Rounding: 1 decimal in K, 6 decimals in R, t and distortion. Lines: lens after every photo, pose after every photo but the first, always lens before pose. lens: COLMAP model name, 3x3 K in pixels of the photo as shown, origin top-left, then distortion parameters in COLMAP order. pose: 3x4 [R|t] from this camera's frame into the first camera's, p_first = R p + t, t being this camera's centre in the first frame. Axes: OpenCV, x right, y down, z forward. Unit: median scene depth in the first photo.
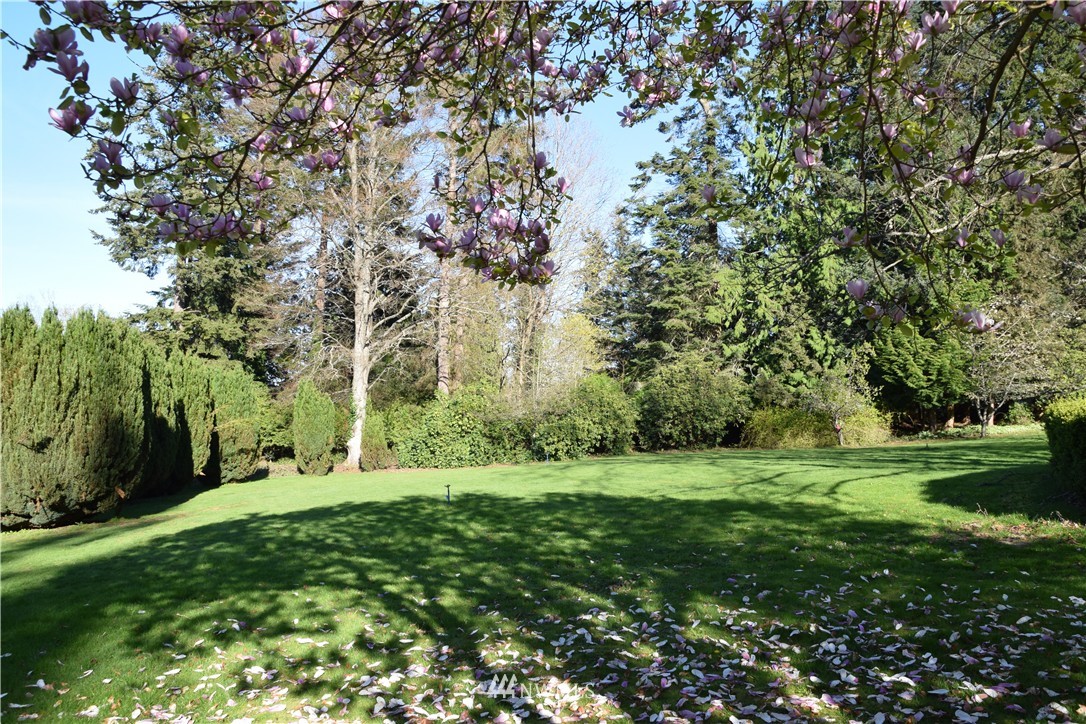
lens RADIAL K [[865.1, 0, 546.9], [0, 865.1, 373.8], [0, 0, 1]] dist [-0.165397, 0.150151]
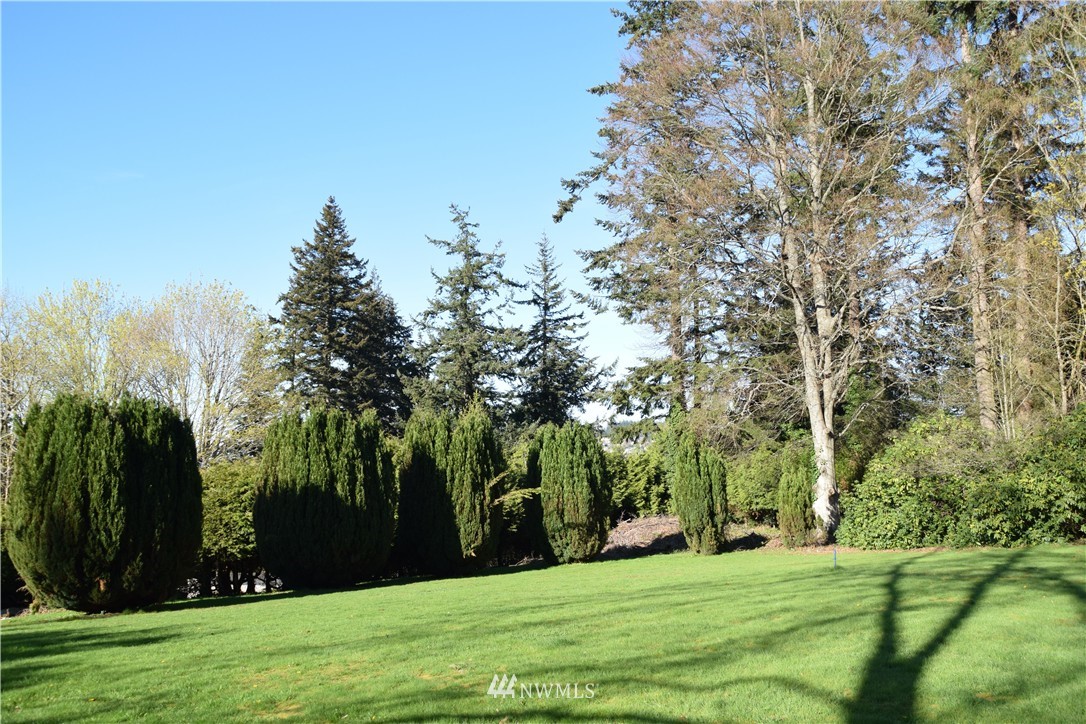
lens RADIAL K [[865.1, 0, 539.3], [0, 865.1, 363.4], [0, 0, 1]] dist [-0.165397, 0.150151]
pose [[0.594818, -0.119877, -0.794871, 0.270625], [0.071579, 0.992789, -0.096162, 0.010969], [0.800667, 0.000303, 0.599110, 0.412777]]
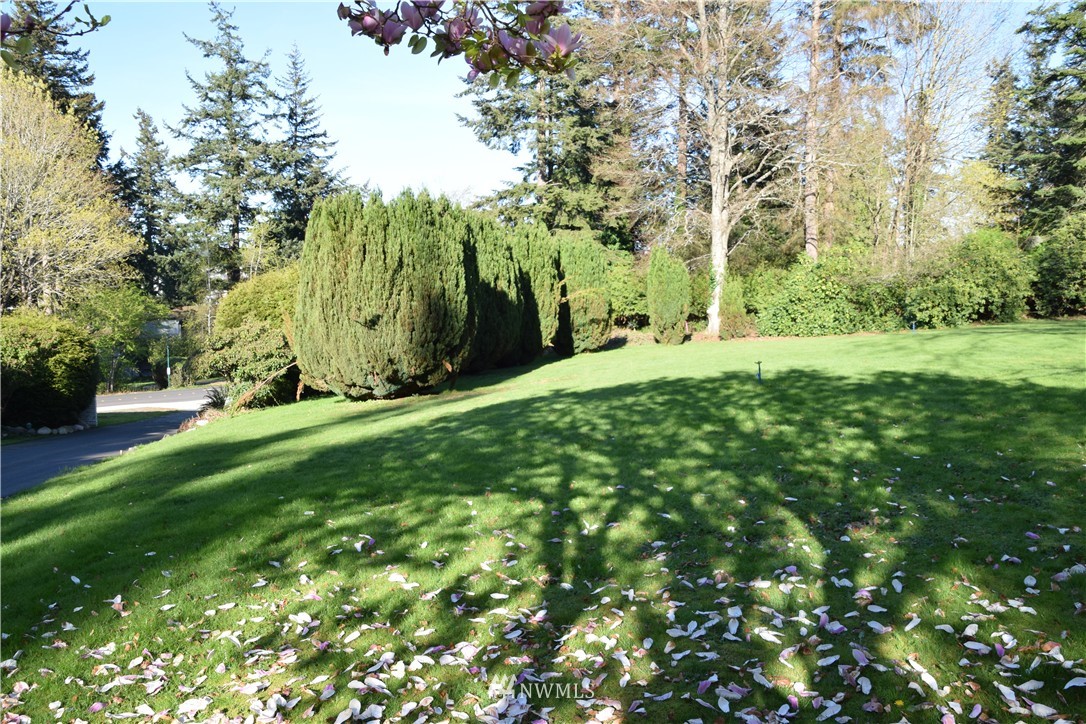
lens RADIAL K [[865.1, 0, 545.3], [0, 865.1, 369.2], [0, 0, 1]] dist [-0.165397, 0.150151]
pose [[0.900978, 0.016522, -0.433550, 0.027934], [0.049003, 0.989005, 0.139524, 0.001833], [0.431088, -0.146953, 0.890263, 0.053213]]
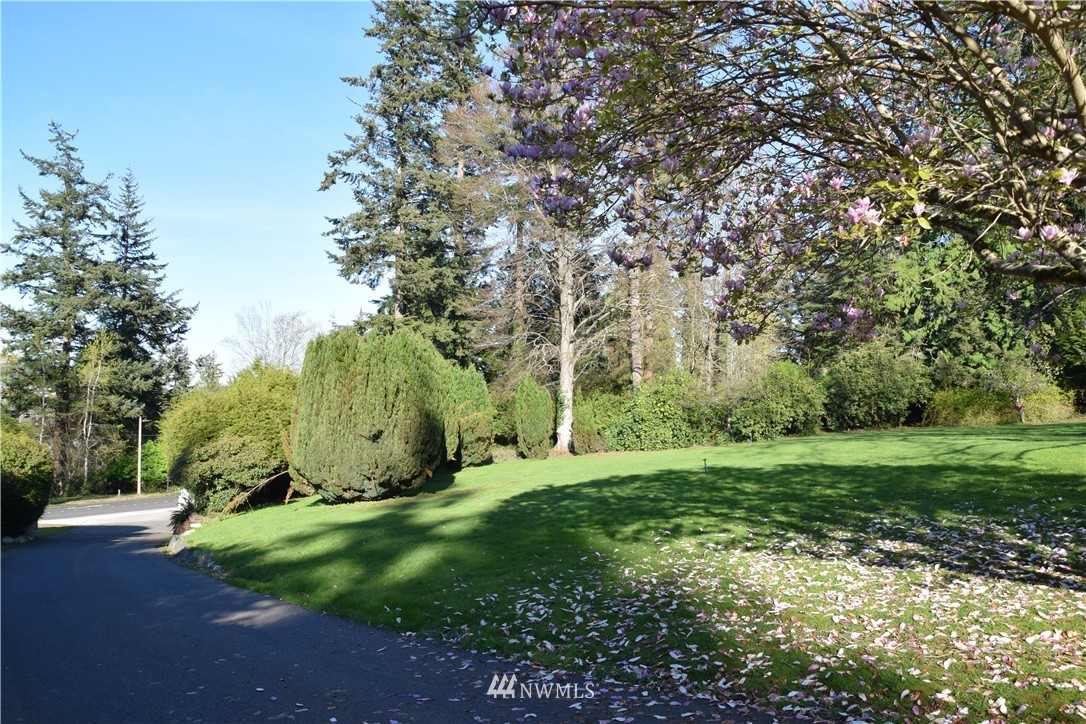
lens RADIAL K [[865.1, 0, 541.1], [0, 865.1, 372.2], [0, 0, 1]] dist [-0.165397, 0.150151]
pose [[0.981777, -0.030560, -0.187564, -0.045373], [0.033258, 0.999383, 0.011254, -0.009537], [0.187104, -0.017287, 0.982188, -0.125753]]
